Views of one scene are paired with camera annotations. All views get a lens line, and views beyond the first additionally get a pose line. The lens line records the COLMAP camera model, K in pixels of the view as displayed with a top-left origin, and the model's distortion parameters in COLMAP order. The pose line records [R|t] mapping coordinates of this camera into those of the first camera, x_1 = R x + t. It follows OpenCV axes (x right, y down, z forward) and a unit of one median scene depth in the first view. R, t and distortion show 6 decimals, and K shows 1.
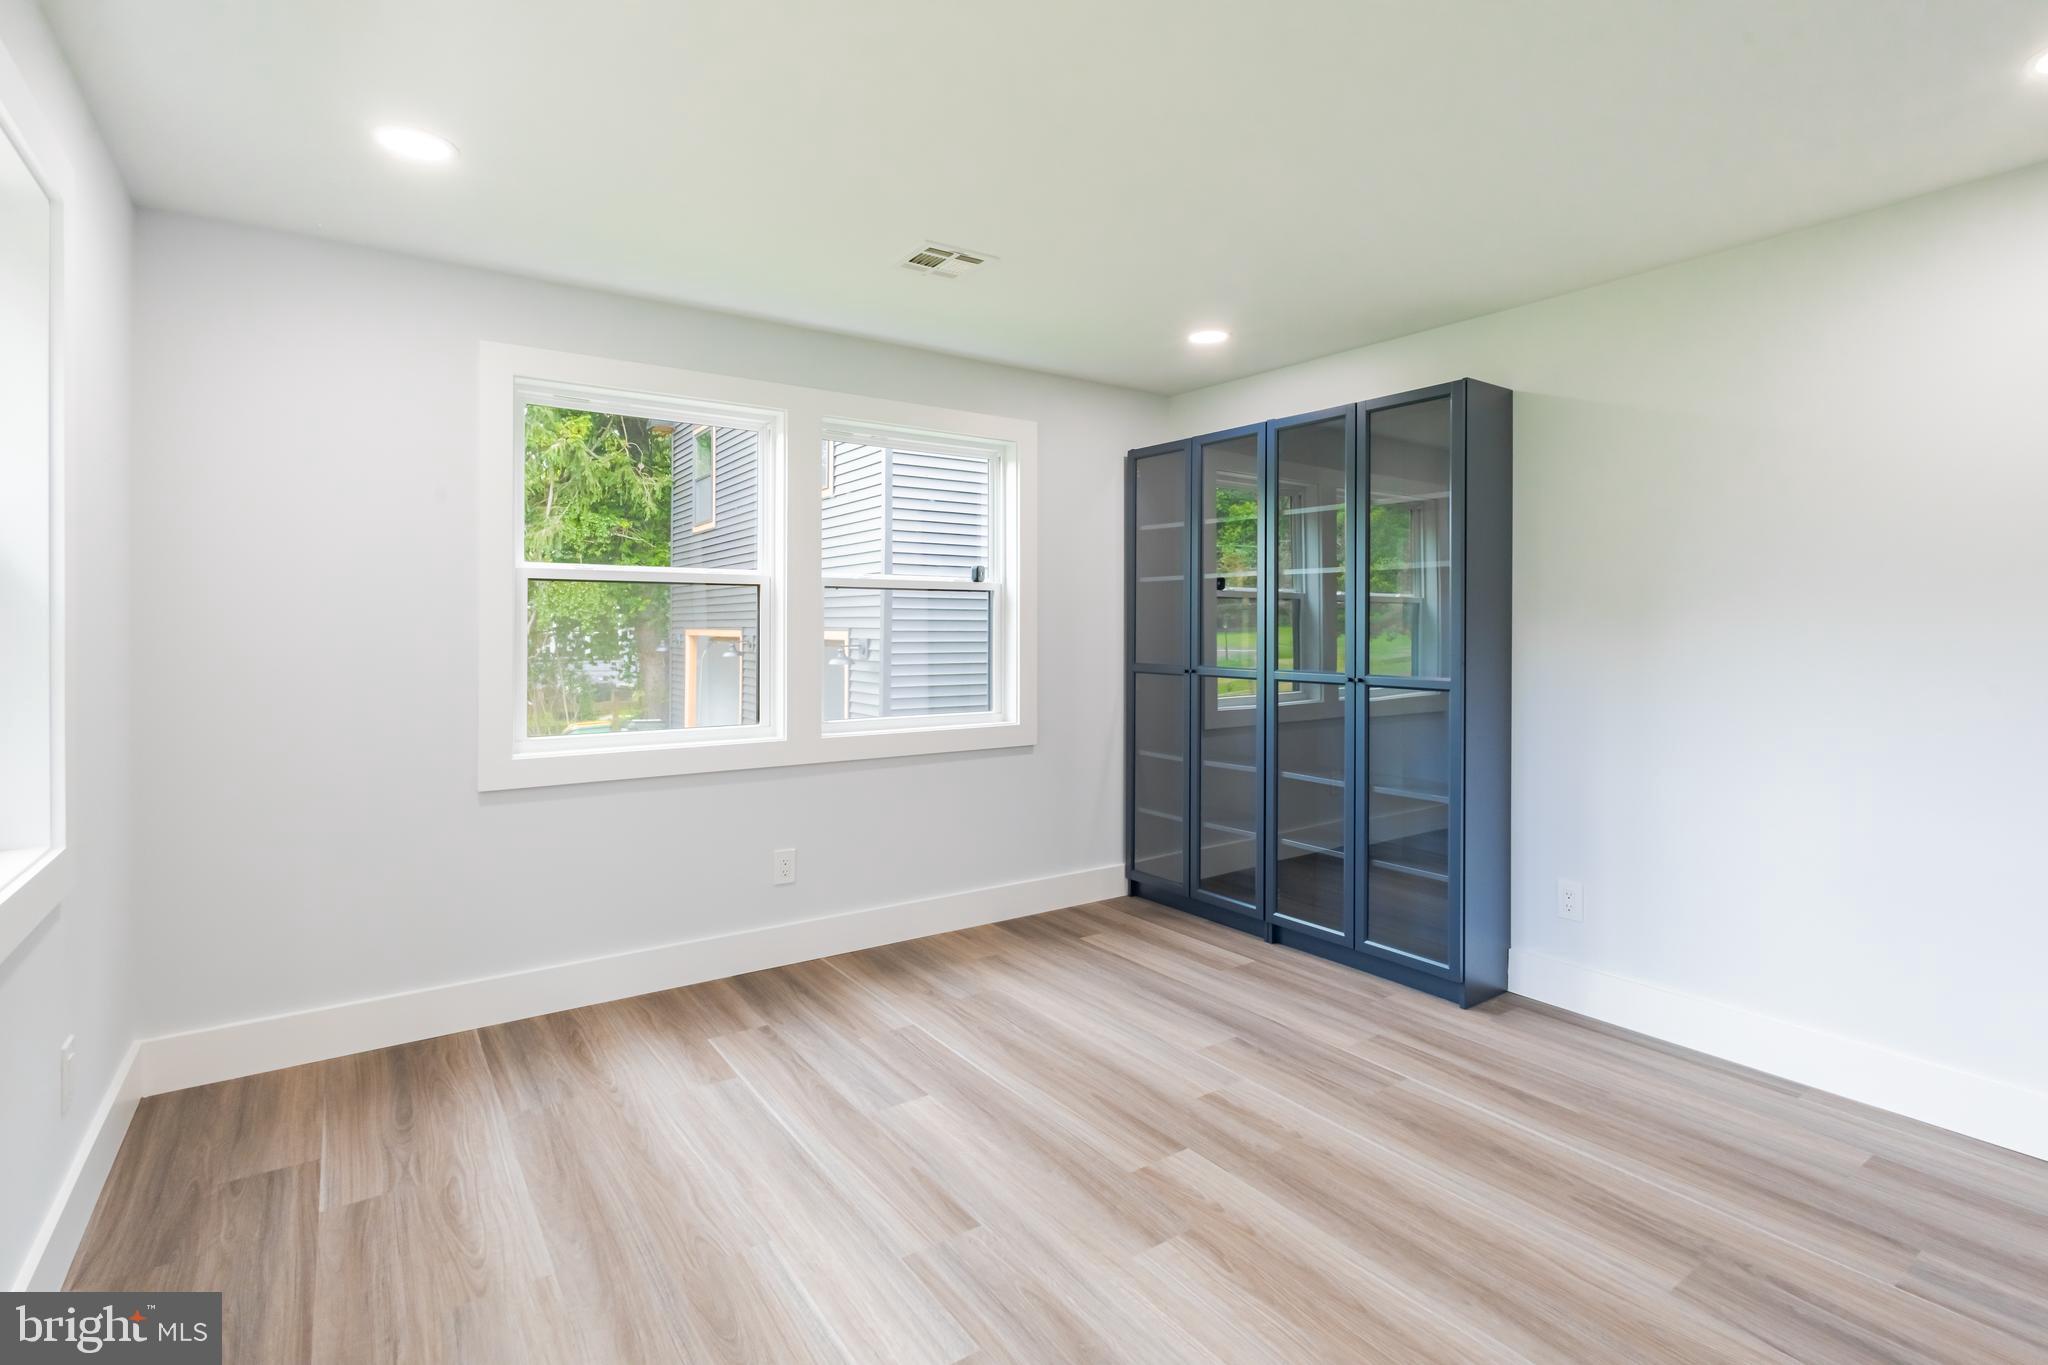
lens RADIAL K [[966.9, 0, 1026.5], [0, 966.9, 626.8], [0, 0, 1]] dist [-0.000714, 0.000812]
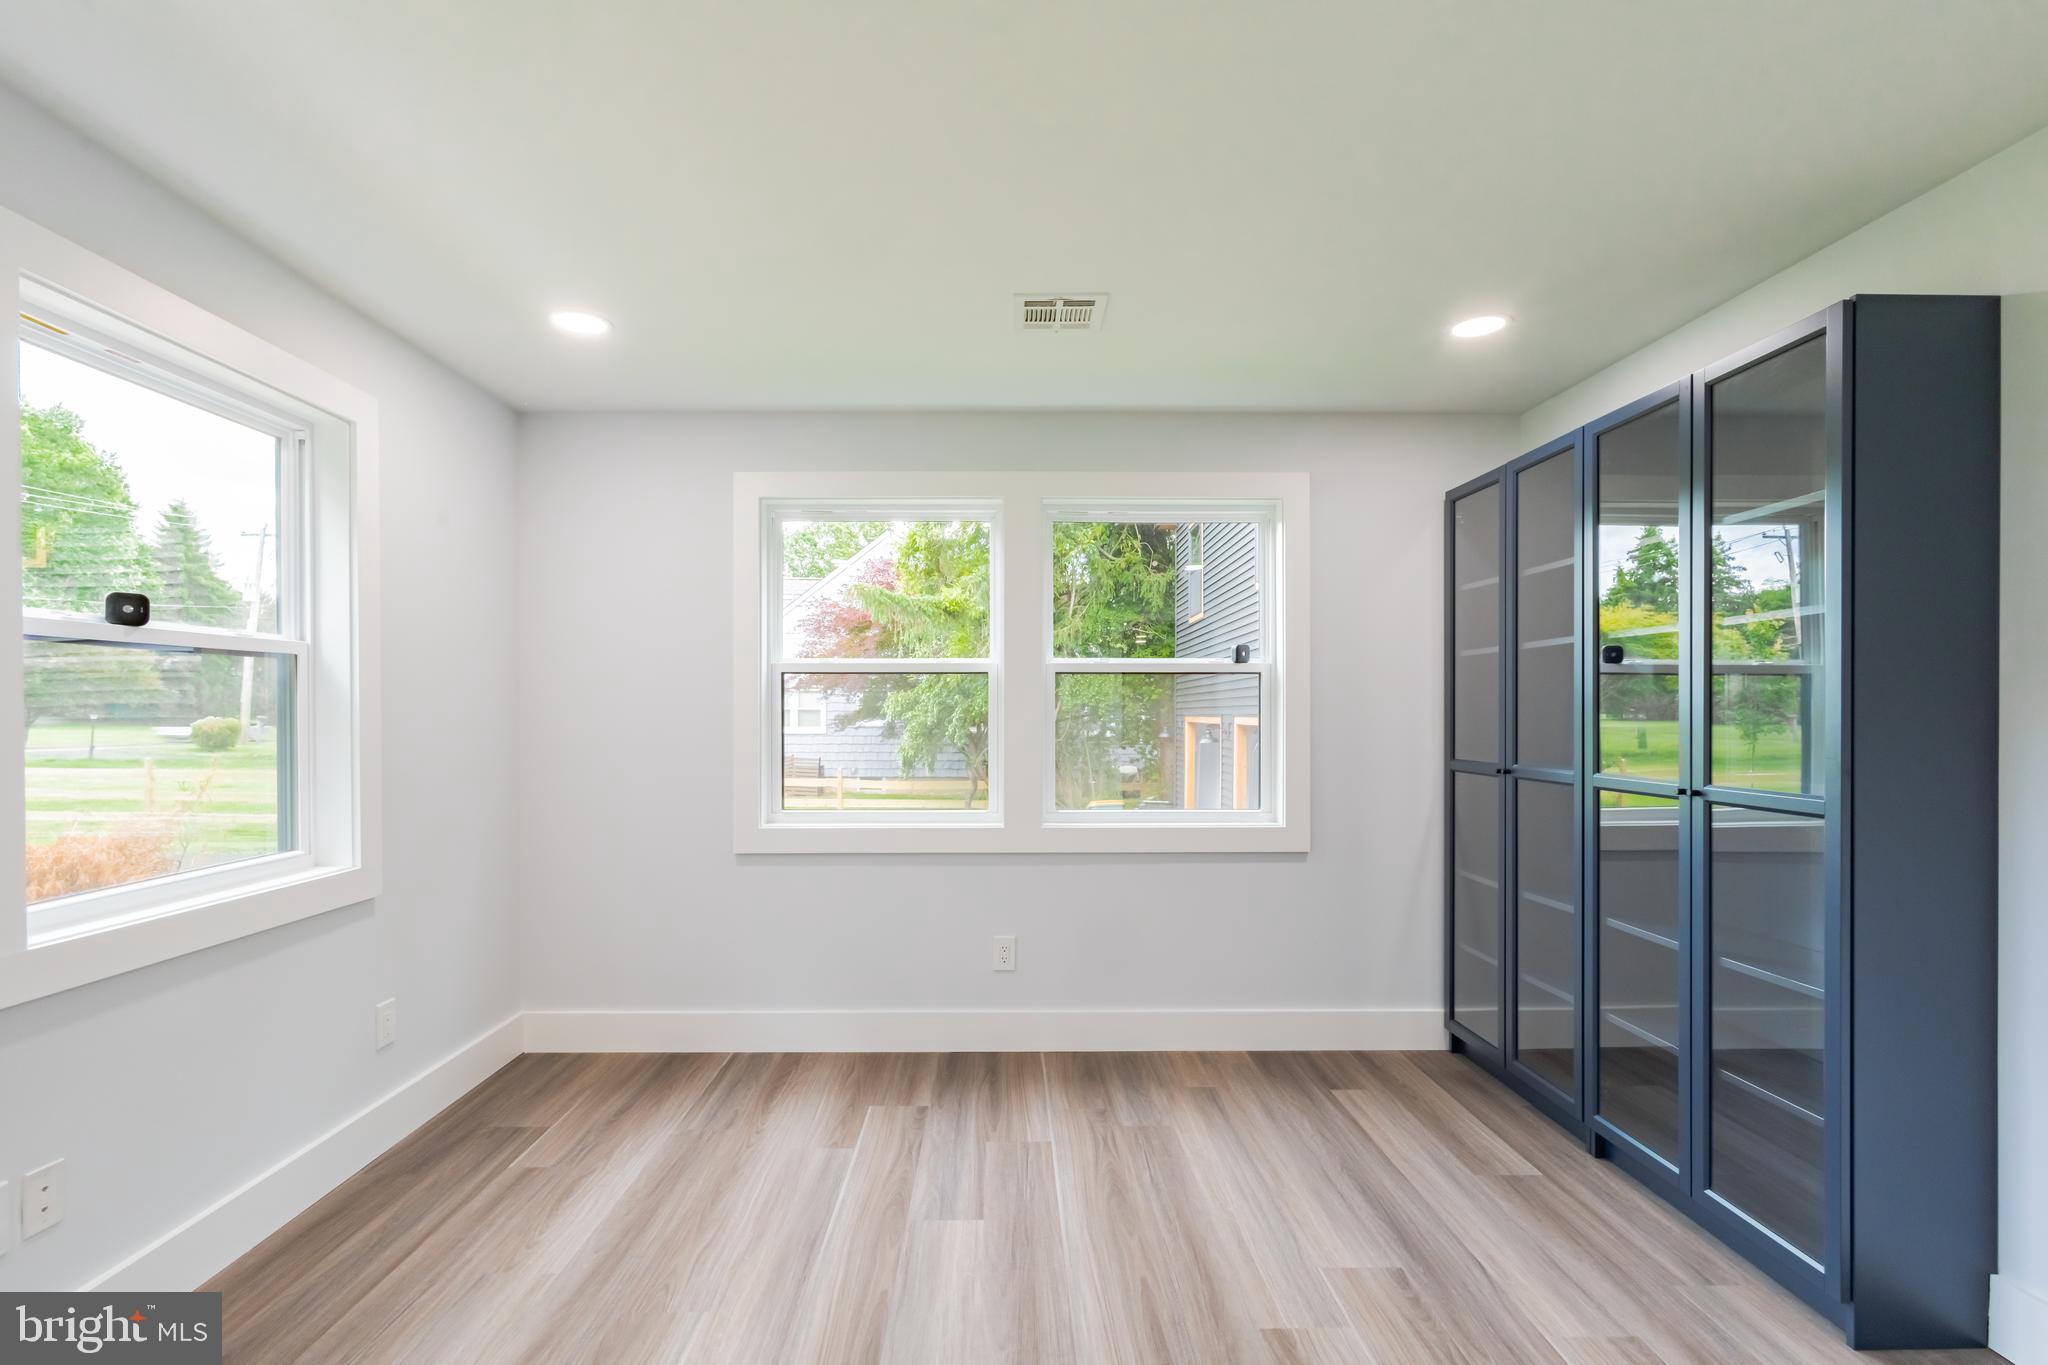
lens RADIAL K [[950.4, 0, 1014.0], [0, 950.4, 716.3], [0, 0, 1]] dist [-0.001425, 0.000726]
pose [[0.824845, -0.000574, -0.565358, 0.340089], [0.002396, 0.999994, 0.002480, -0.000276], [0.565354, -0.003401, 0.824842, 0.208506]]
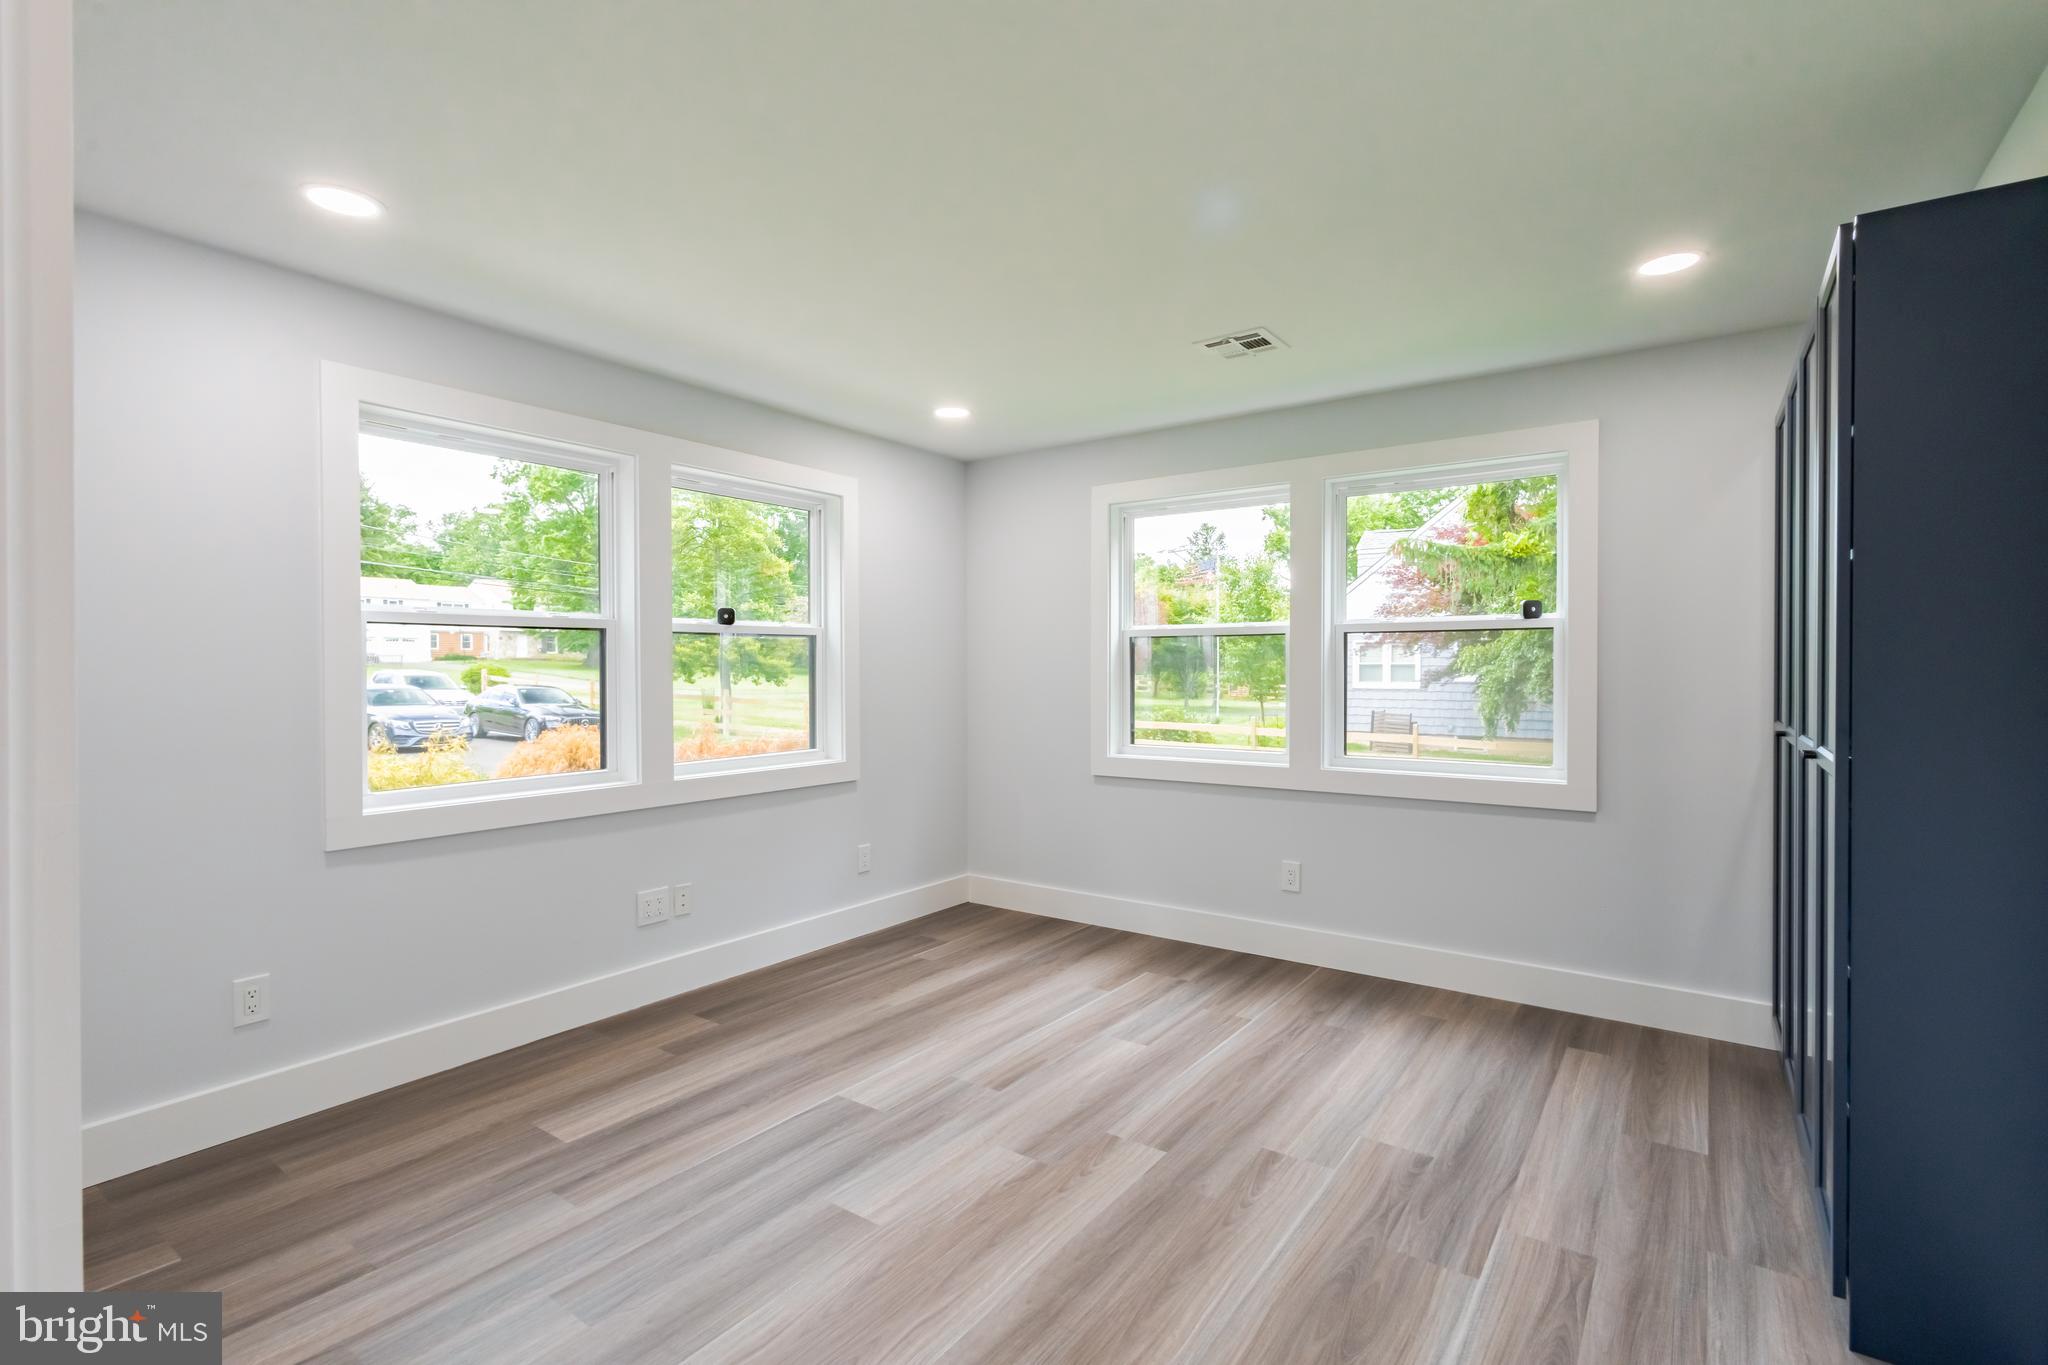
lens RADIAL K [[951.6, 0, 1028.4], [0, 951.6, 676.2], [0, 0, 1]] dist [-0.000628, 0.001522]
pose [[0.331527, 0.004807, -0.943433, 0.778398], [0.002674, 0.999978, 0.006035, 0.000057], [0.943442, -0.004524, 0.331507, 0.350985]]
